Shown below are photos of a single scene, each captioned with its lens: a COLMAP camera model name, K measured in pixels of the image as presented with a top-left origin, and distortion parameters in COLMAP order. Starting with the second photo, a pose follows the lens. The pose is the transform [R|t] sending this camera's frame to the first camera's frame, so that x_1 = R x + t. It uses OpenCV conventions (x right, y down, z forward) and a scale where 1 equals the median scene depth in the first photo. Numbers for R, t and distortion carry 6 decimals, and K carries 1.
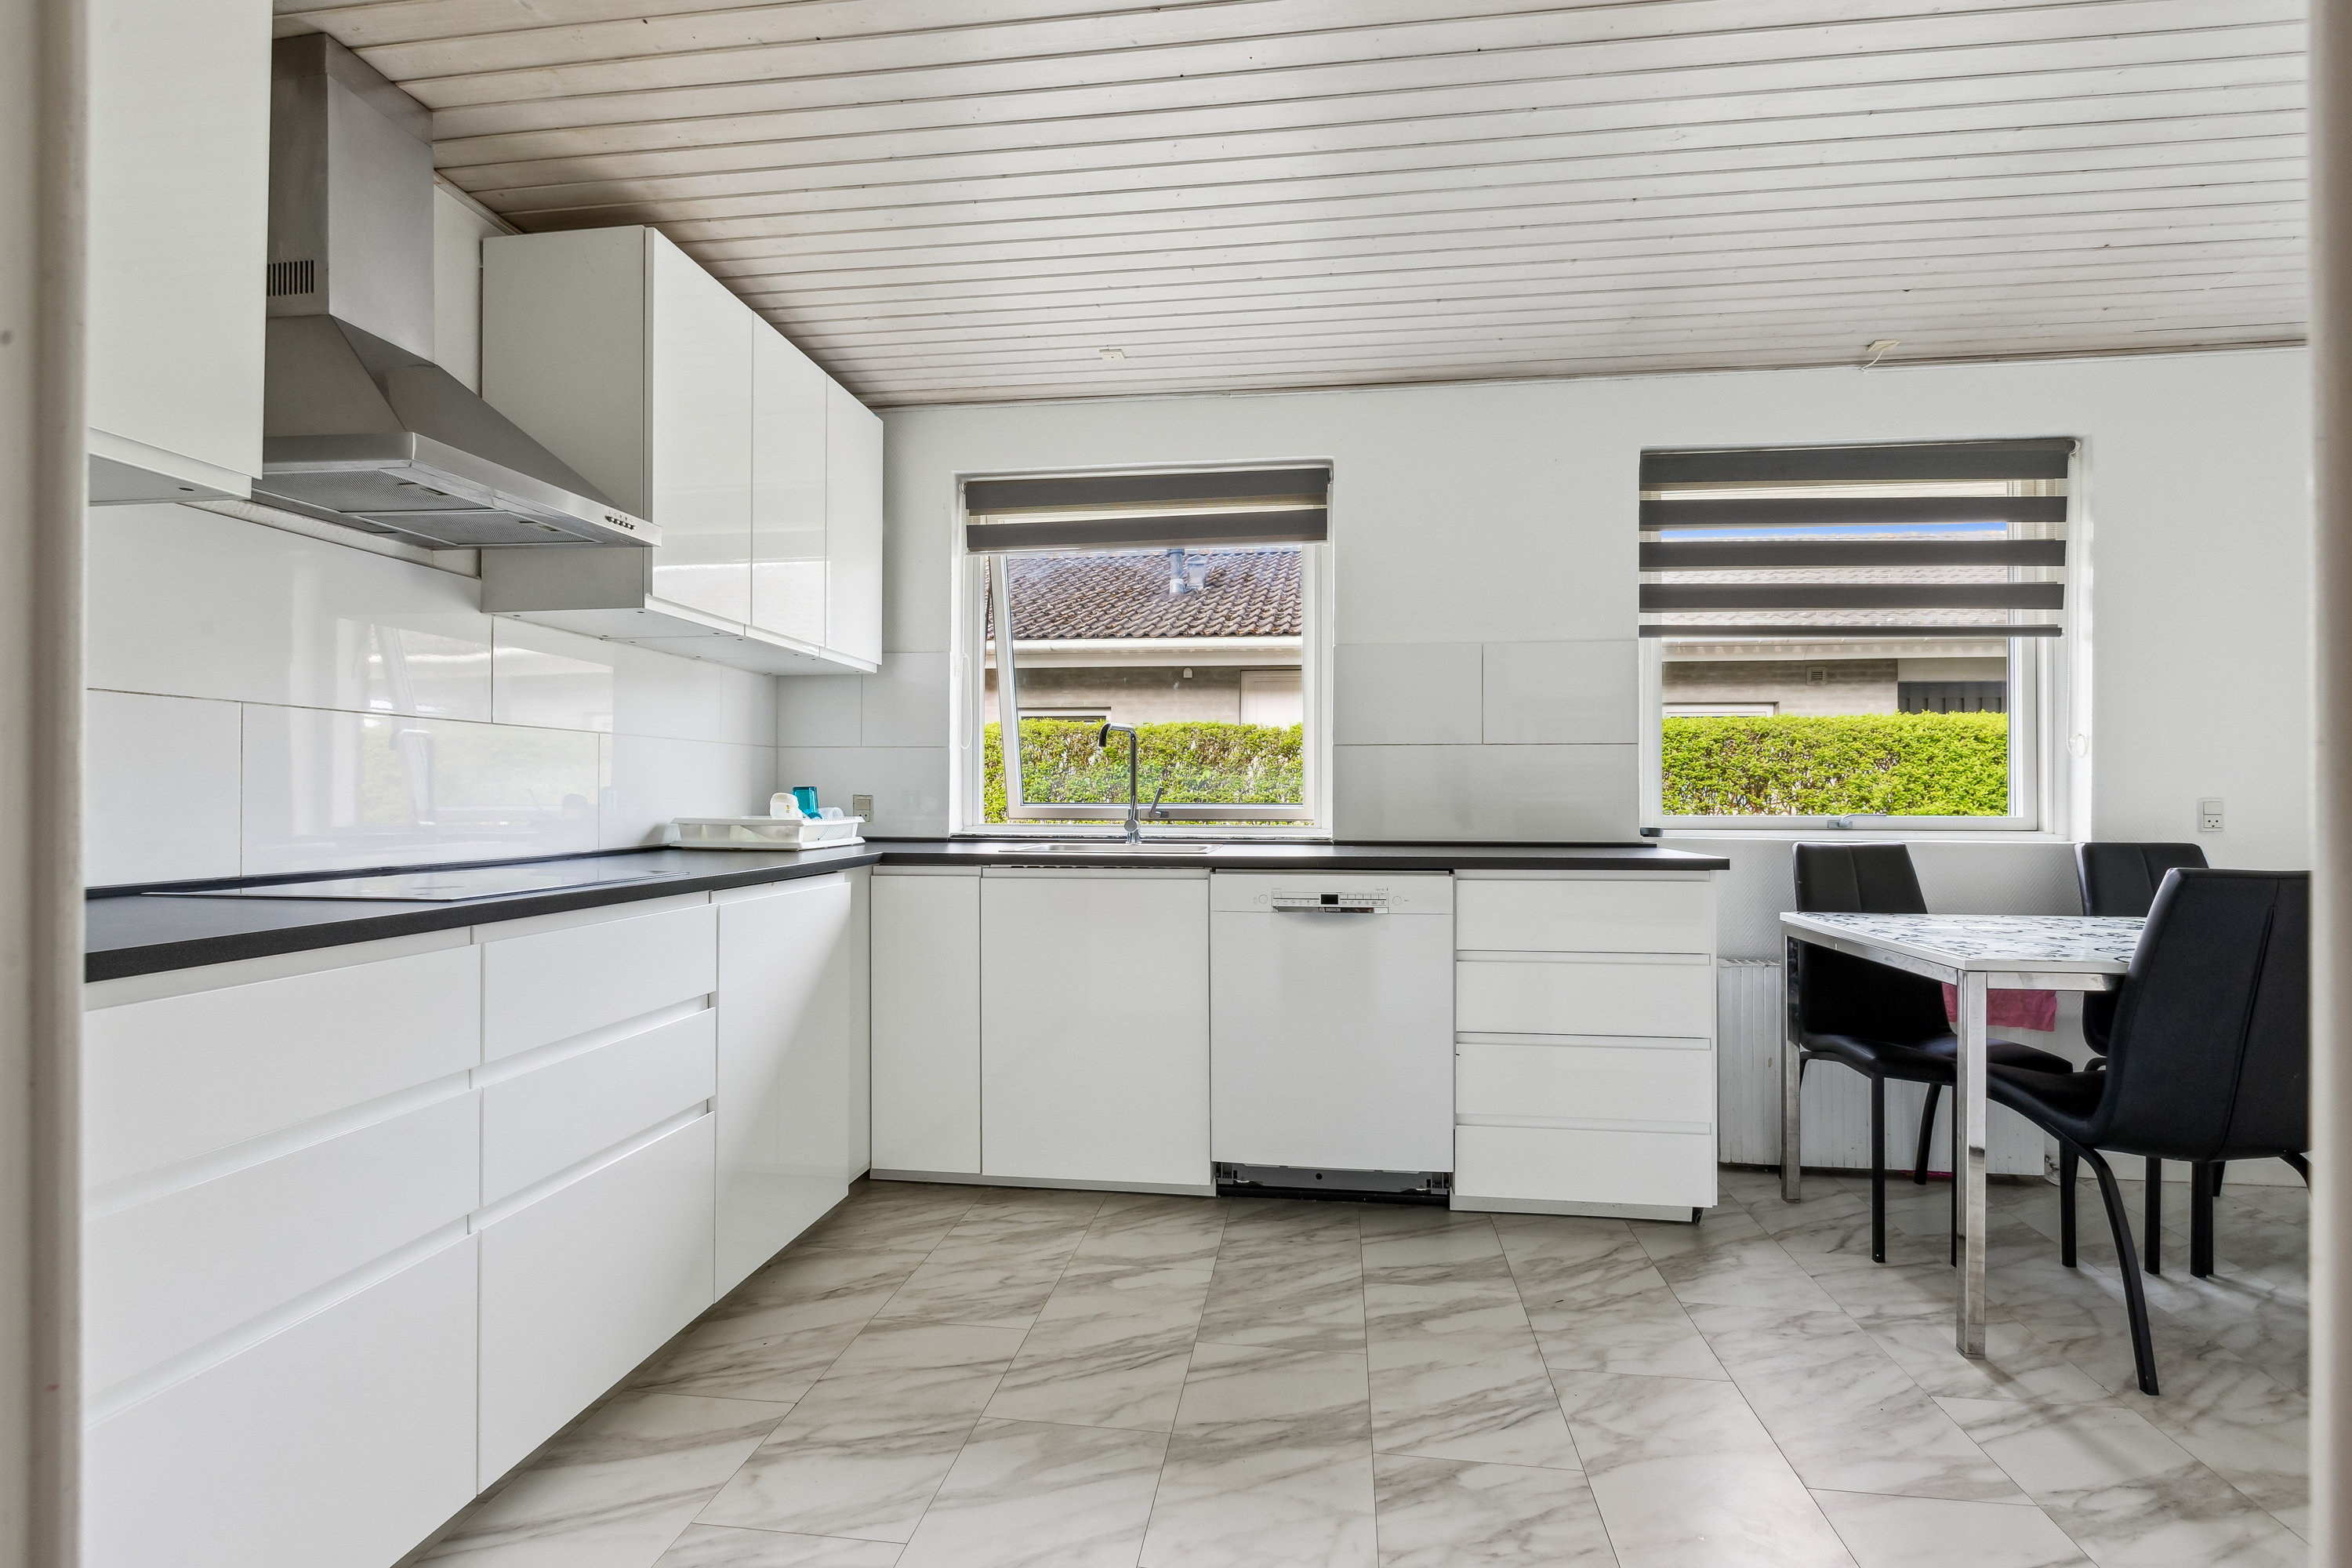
lens RADIAL K [[1110.0, 0, 1173.9], [0, 1110.0, 795.1], [0, 0, 1]] dist [-0.002240, -0.001420]
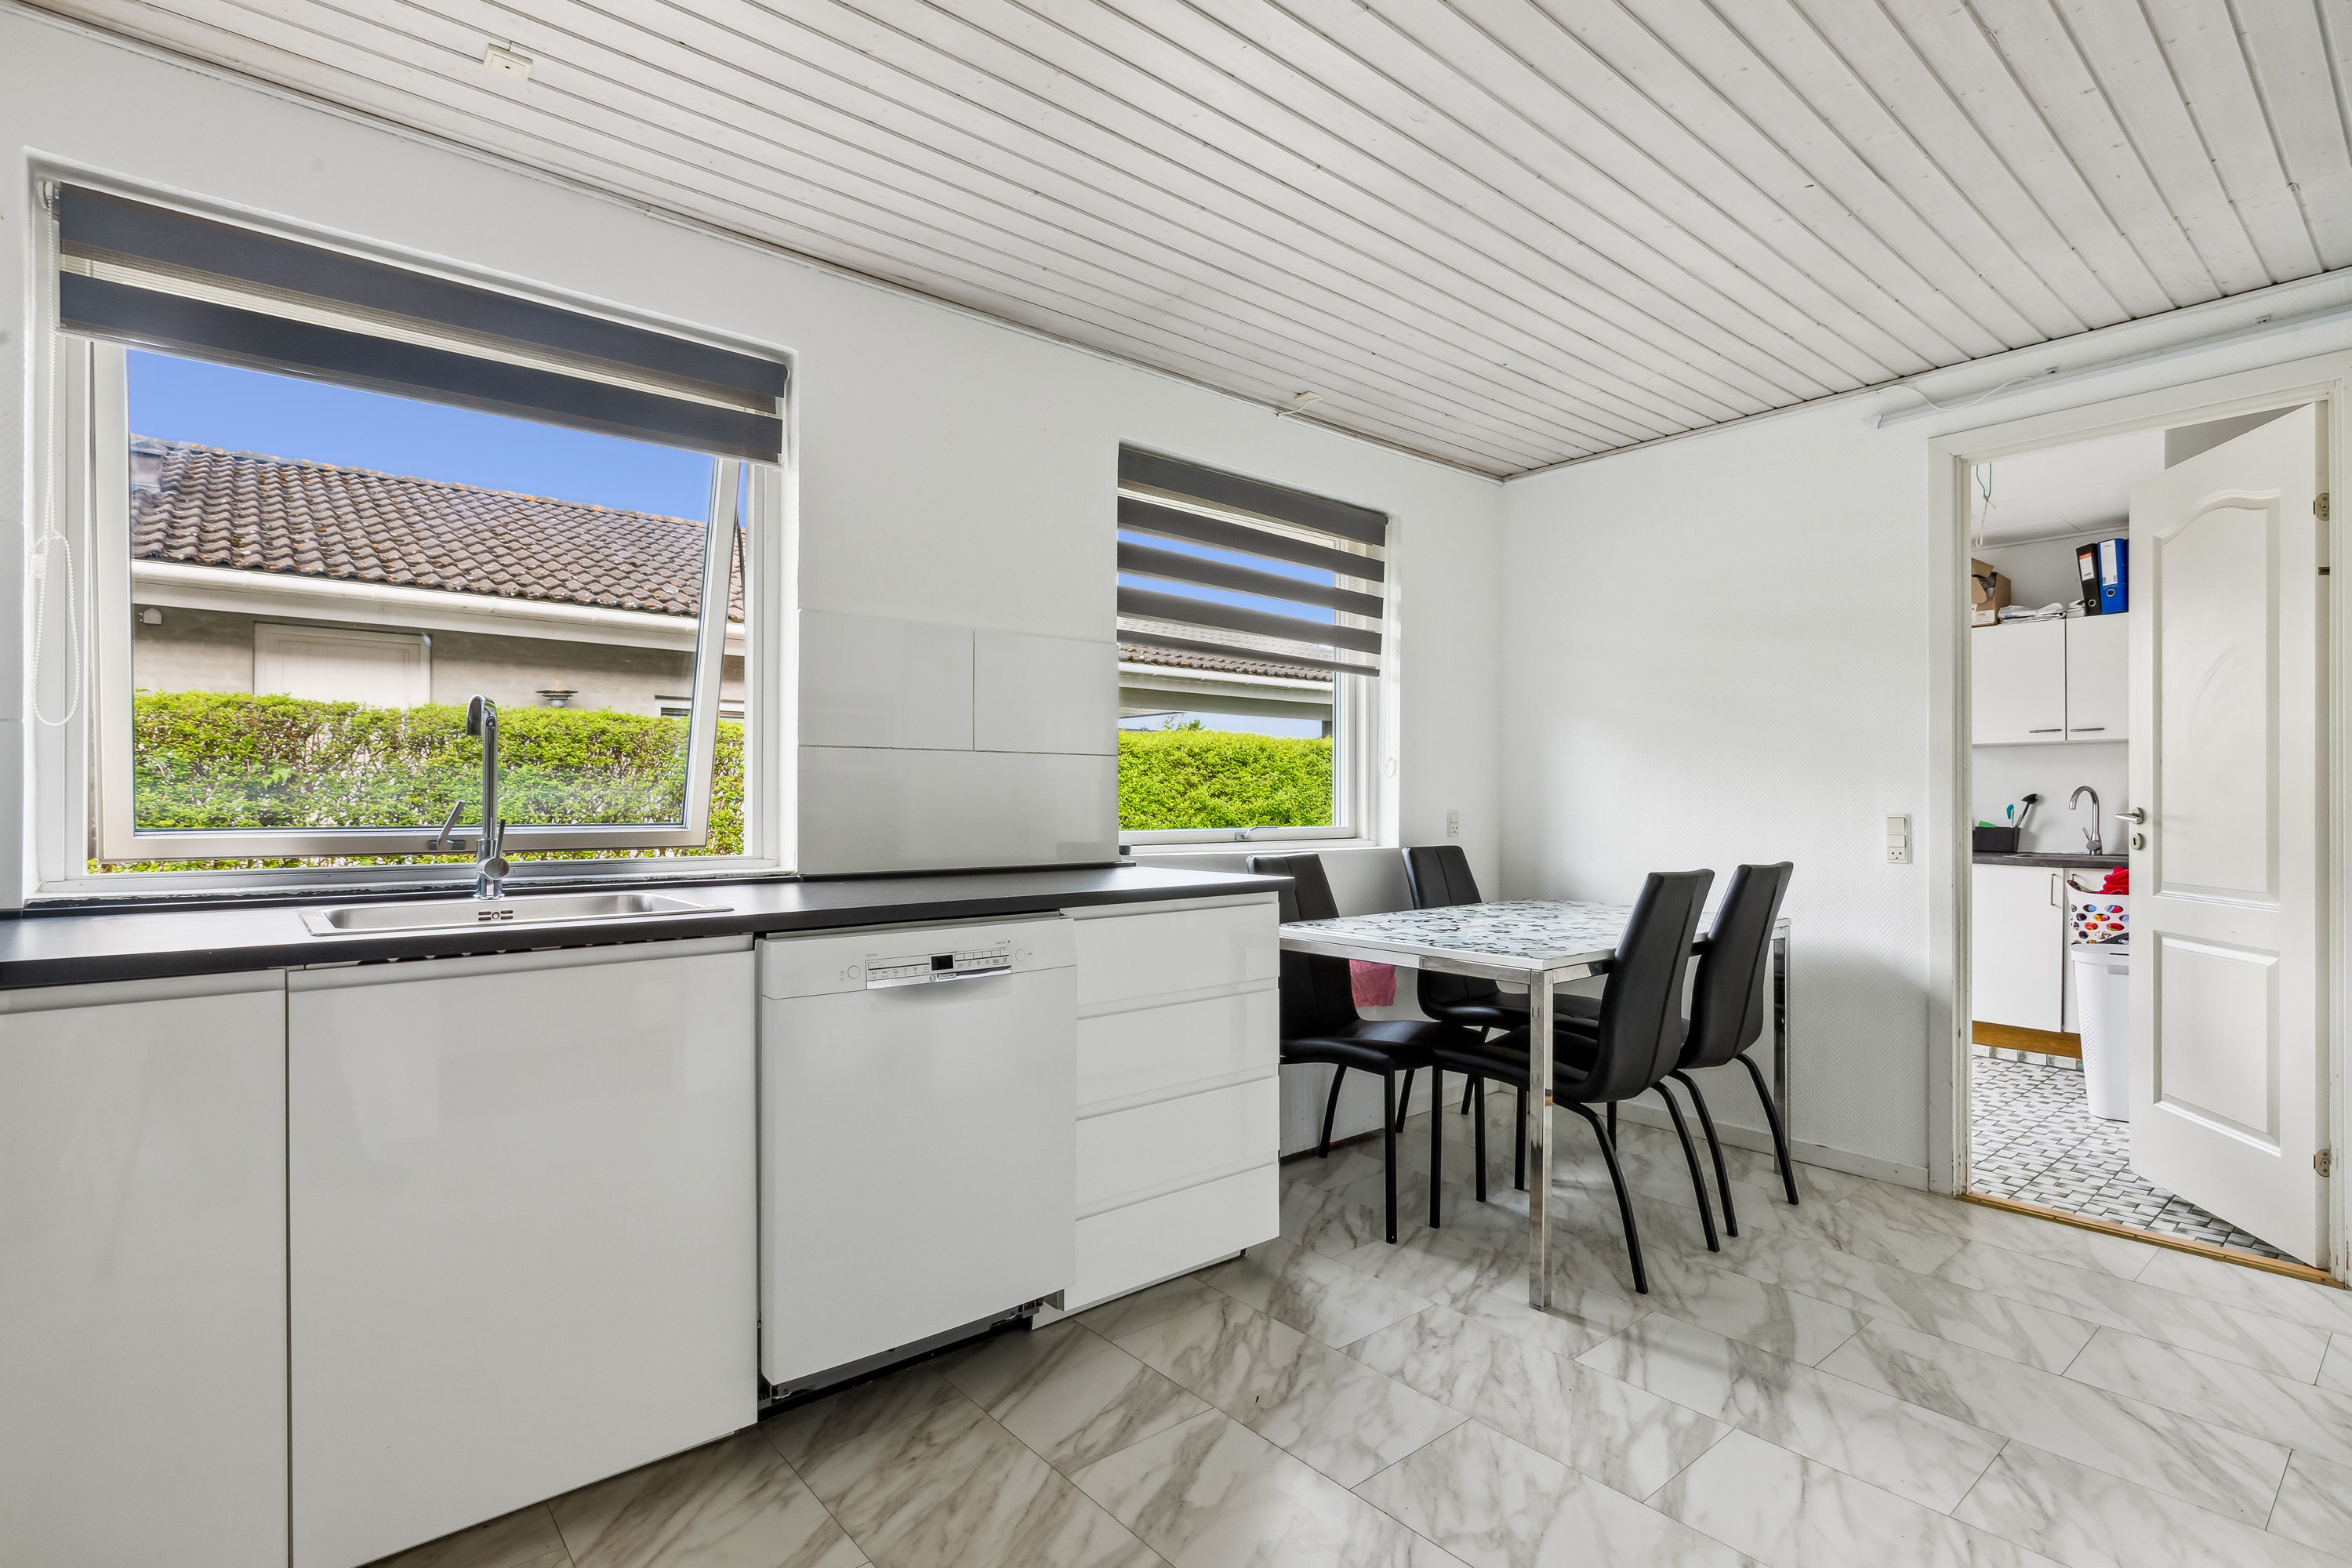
lens RADIAL K [[1129.2, 0, 1176.5], [0, 1129.2, 801.1], [0, 0, 1]] dist [-0.000870, -0.000345]
pose [[0.667106, -0.002347, 0.744959, -0.325624], [-0.001124, 0.999991, 0.004158, -0.015269], [-0.744962, -0.003611, 0.667097, 0.422248]]
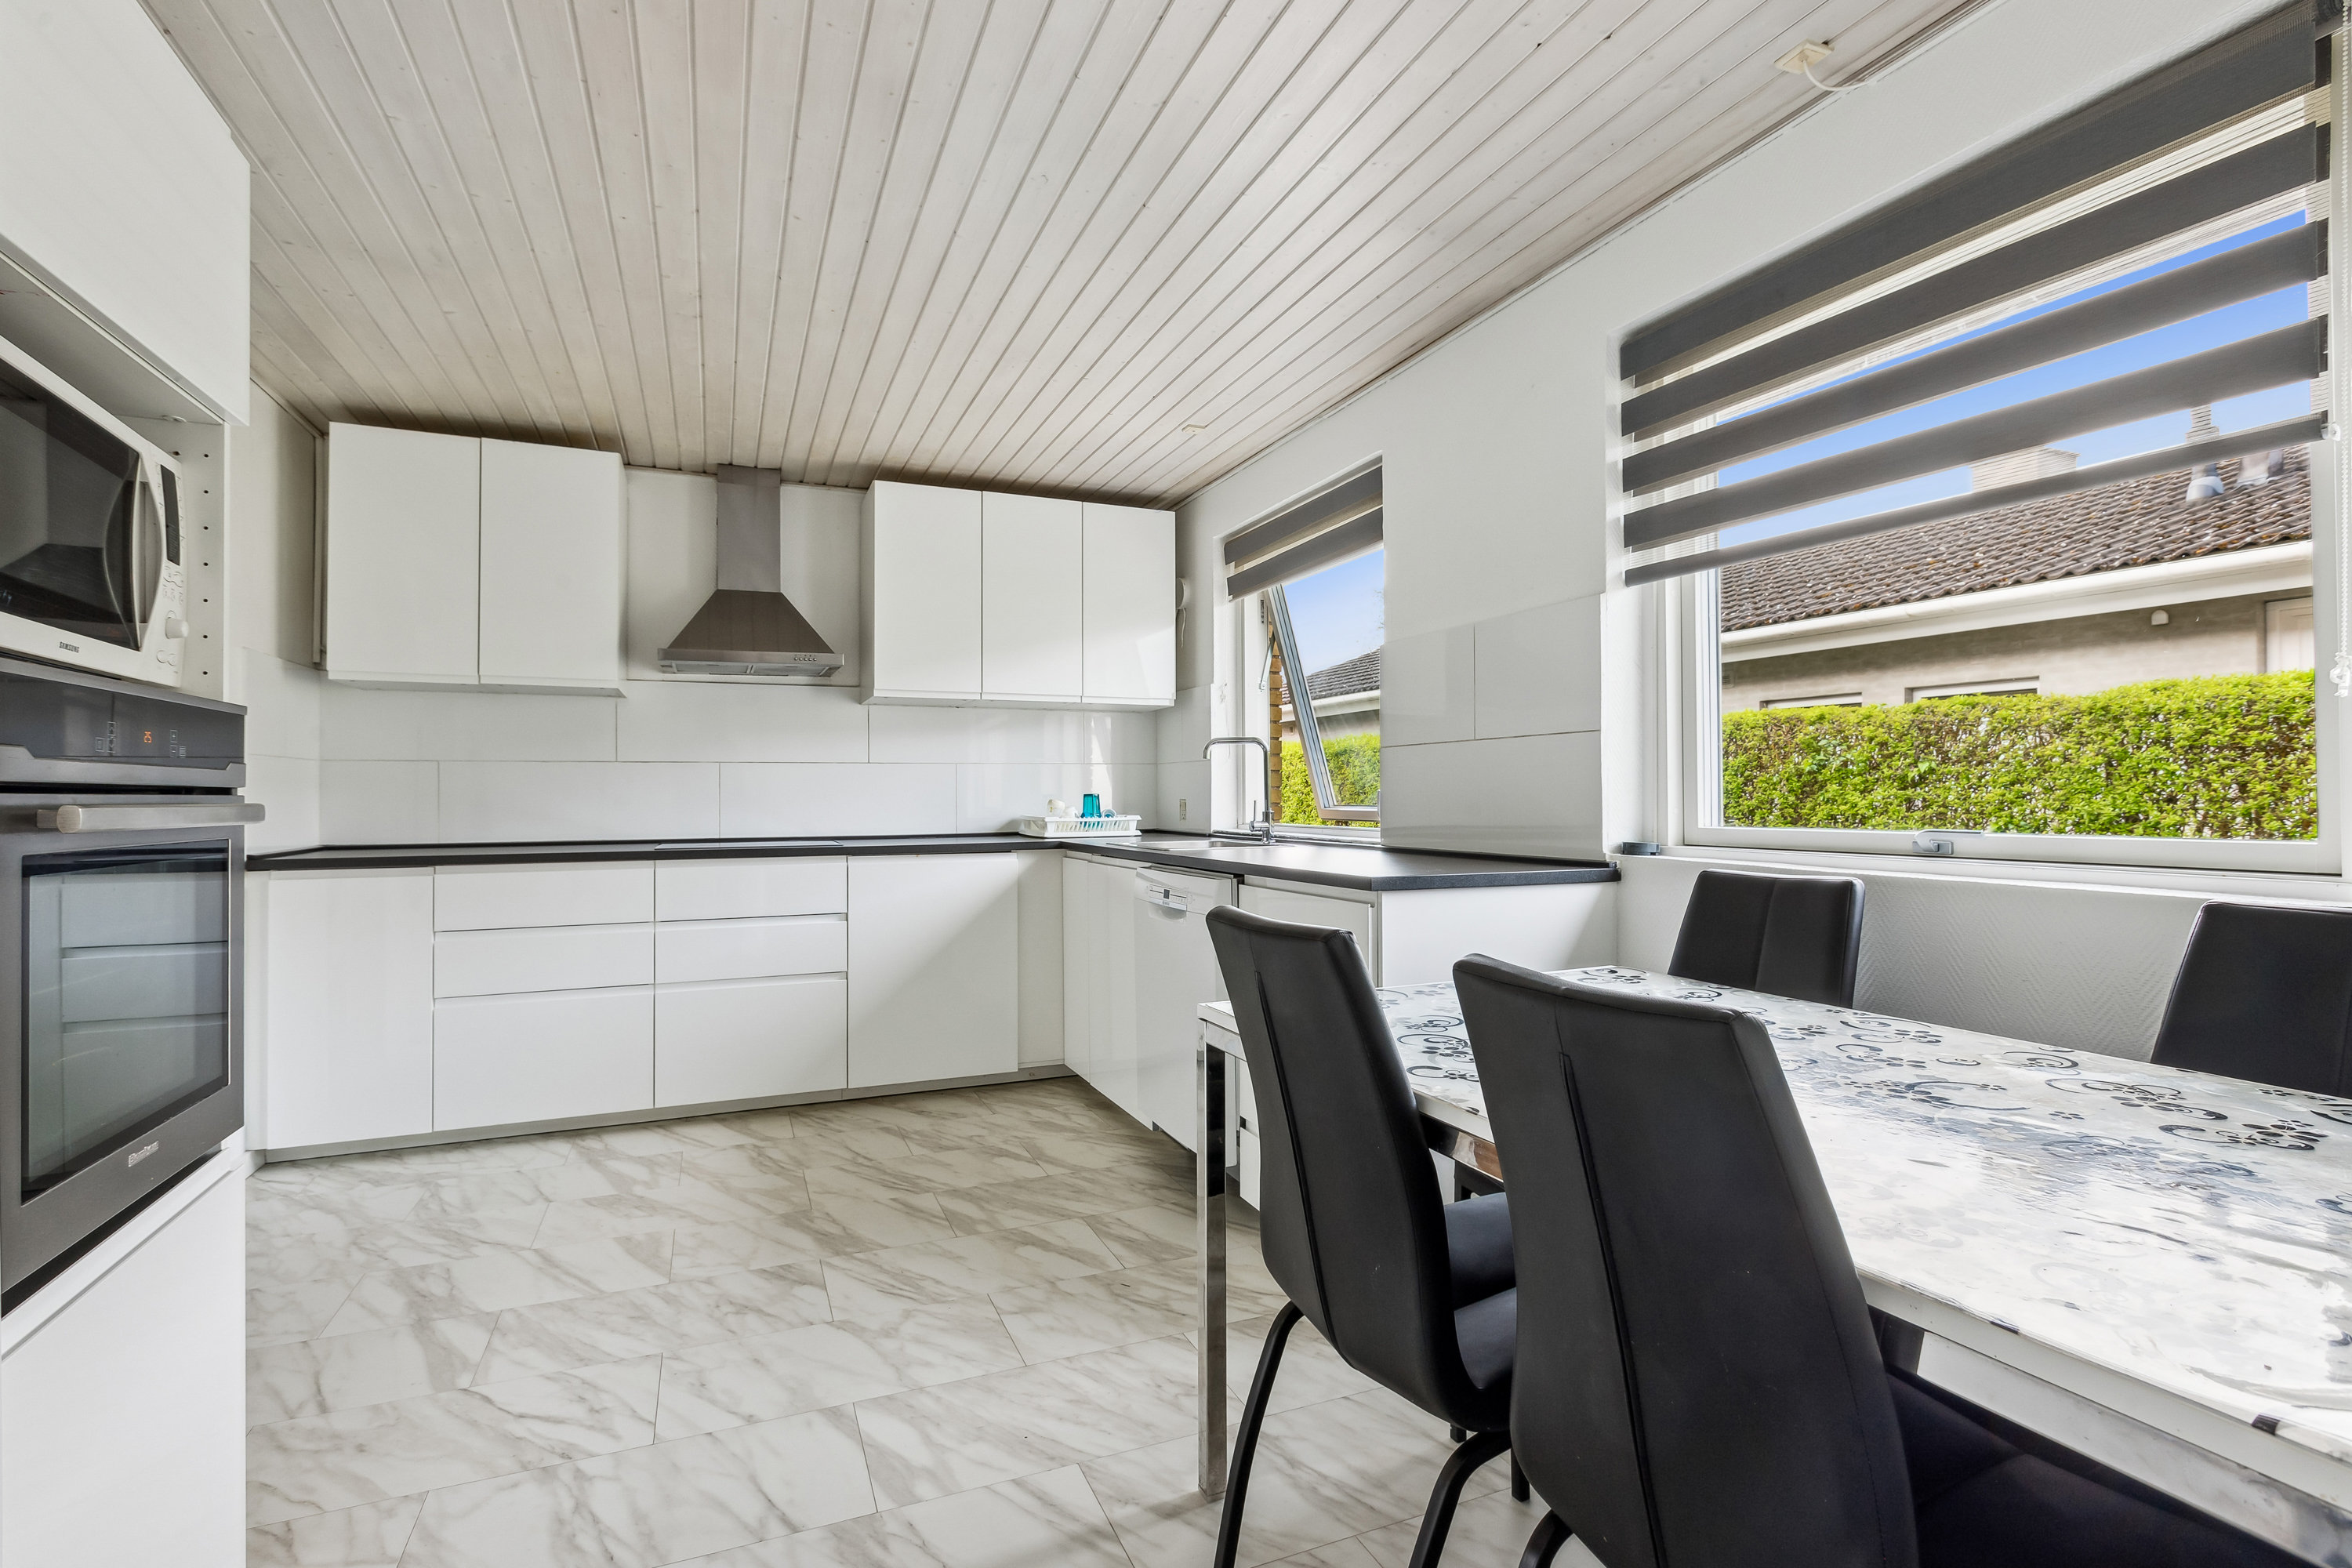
lens RADIAL K [[1096.2, 0, 1176.0], [0, 1096.2, 784.0], [0, 0, 1]] dist [0.001532, 0.000369]
pose [[0.511922, -0.014500, -0.858910, 1.166289], [0.007004, 0.999895, -0.012706, -0.001958], [0.859004, 0.000488, 0.511969, 0.471842]]
